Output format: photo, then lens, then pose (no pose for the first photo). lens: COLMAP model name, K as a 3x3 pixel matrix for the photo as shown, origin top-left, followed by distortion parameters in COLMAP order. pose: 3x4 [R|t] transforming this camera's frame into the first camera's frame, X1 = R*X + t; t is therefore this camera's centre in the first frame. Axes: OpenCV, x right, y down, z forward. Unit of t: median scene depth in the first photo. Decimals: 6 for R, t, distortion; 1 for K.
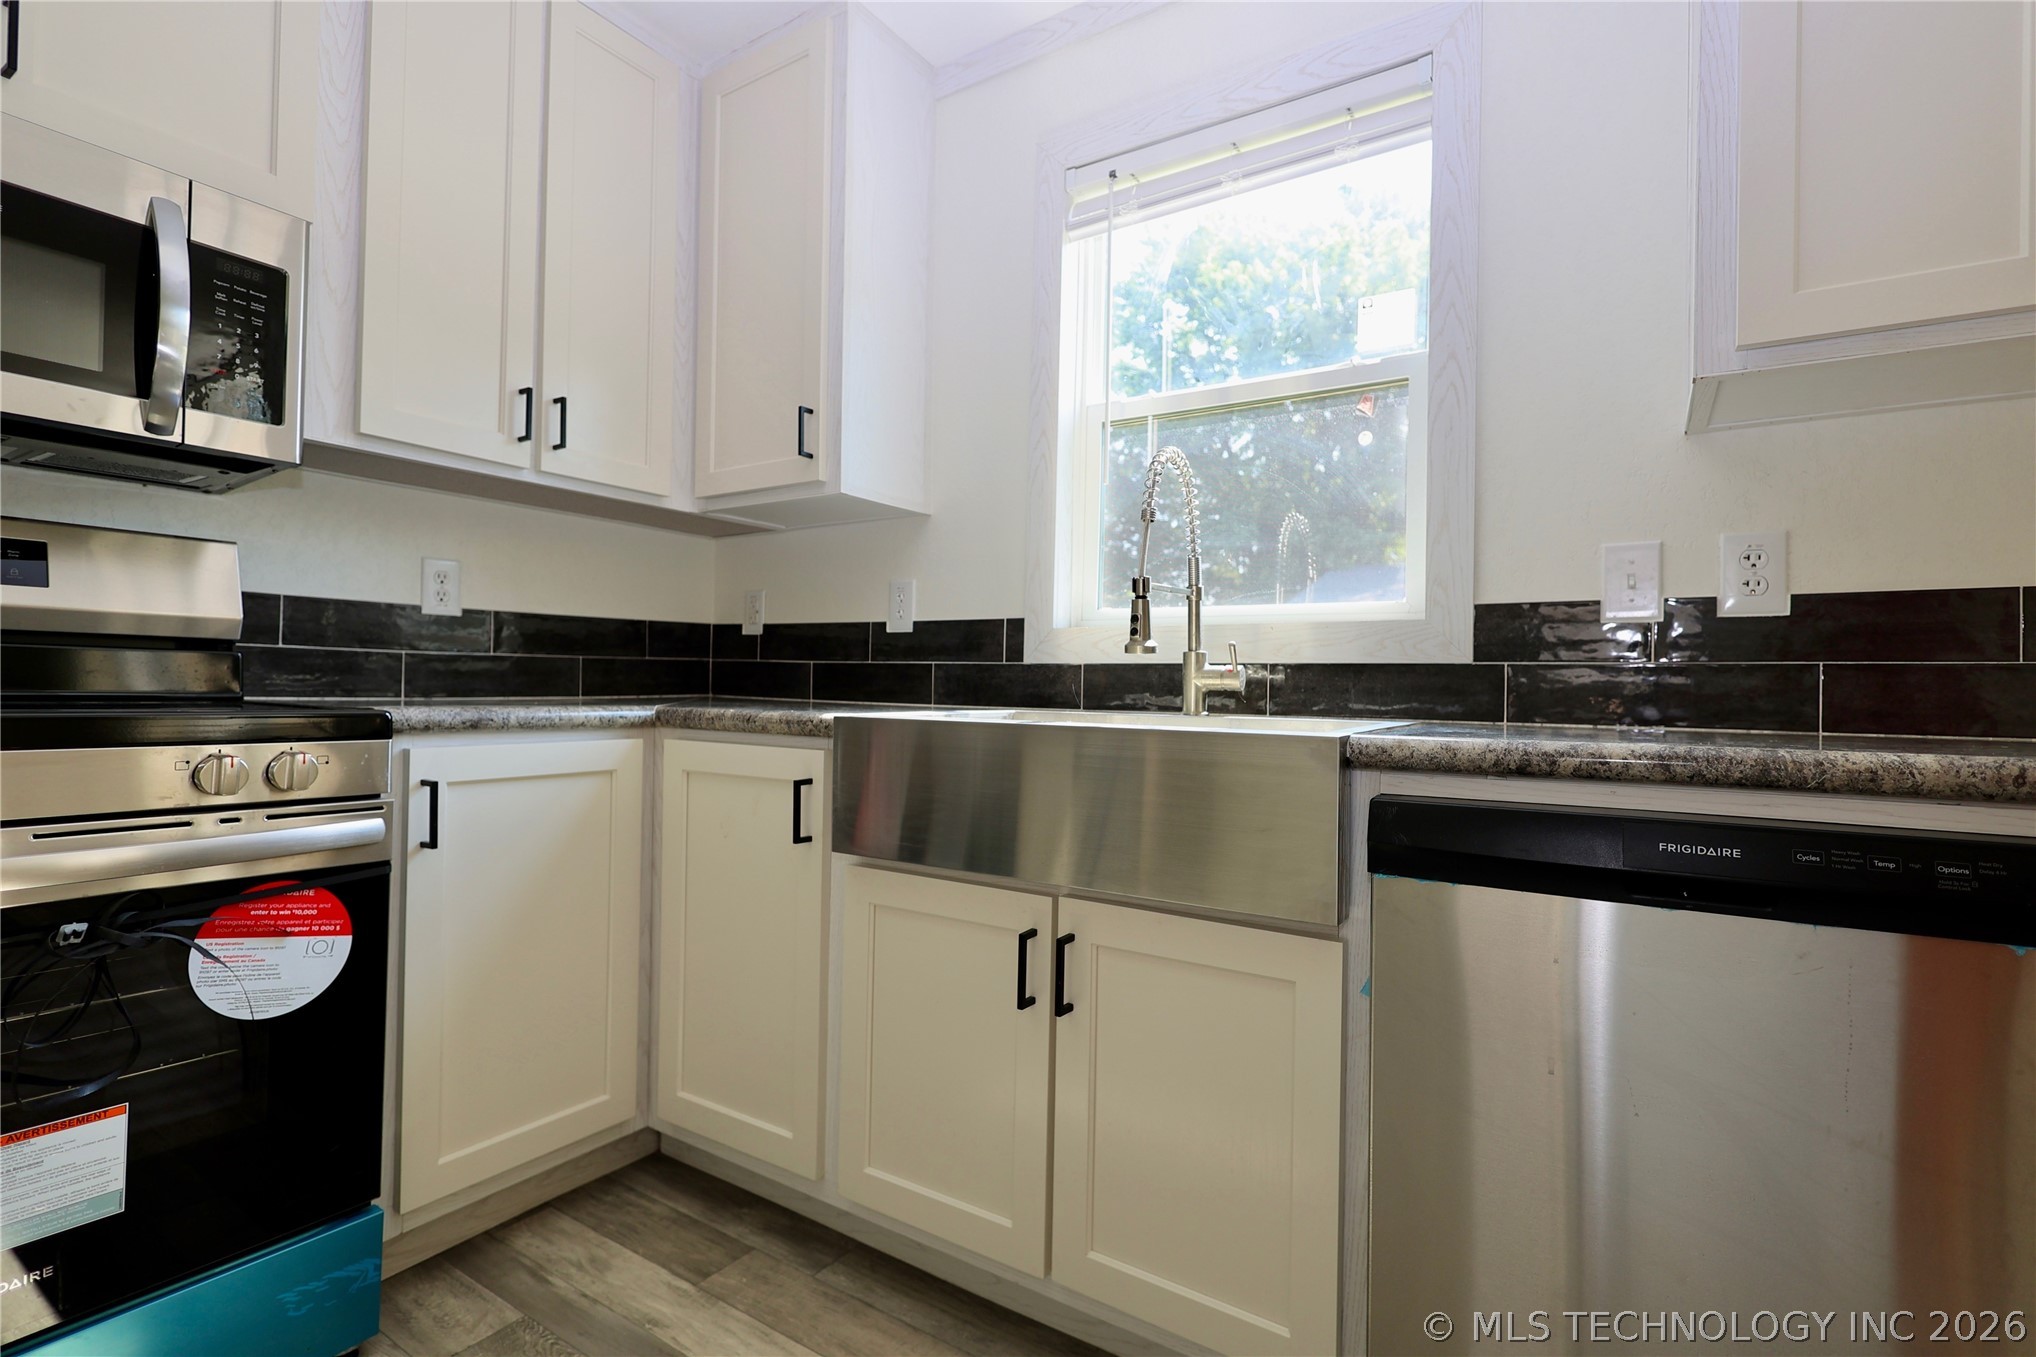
lens RADIAL K [[941.0, 0, 1013.8], [0, 941.0, 680.1], [0, 0, 1]] dist [-0.003540, 0.000596]
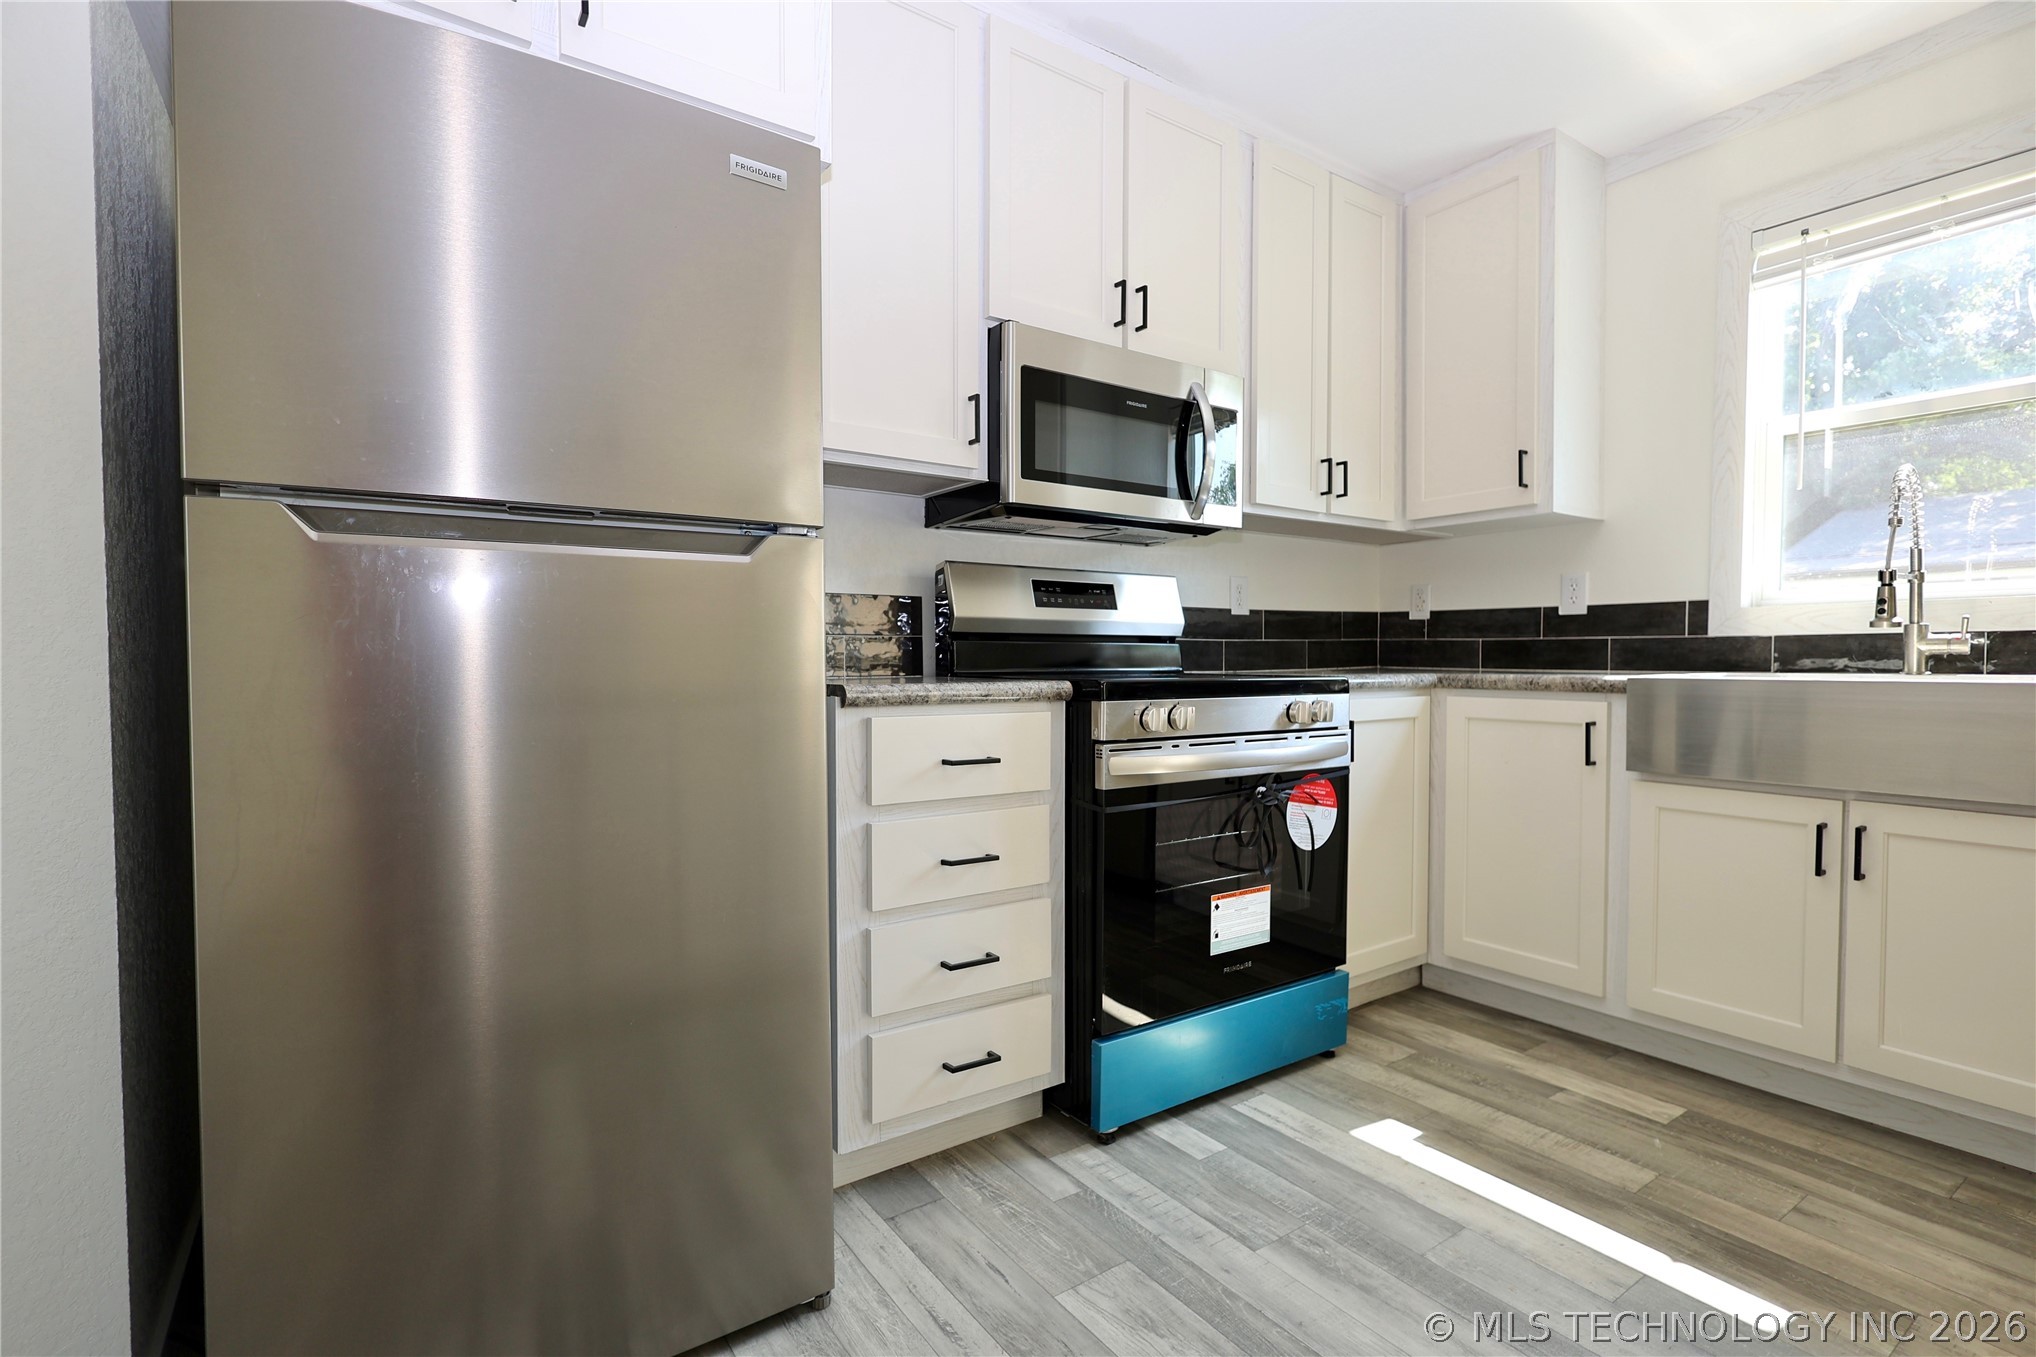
lens RADIAL K [[941.0, 0, 1033.6], [0, 941.0, 684.6], [0, 0, 1]] dist [-0.003540, 0.000596]
pose [[0.929952, -0.010006, -0.367544, -0.442025], [0.022066, 0.999347, 0.028623, -0.011129], [0.367018, -0.034728, 0.929565, -0.595270]]
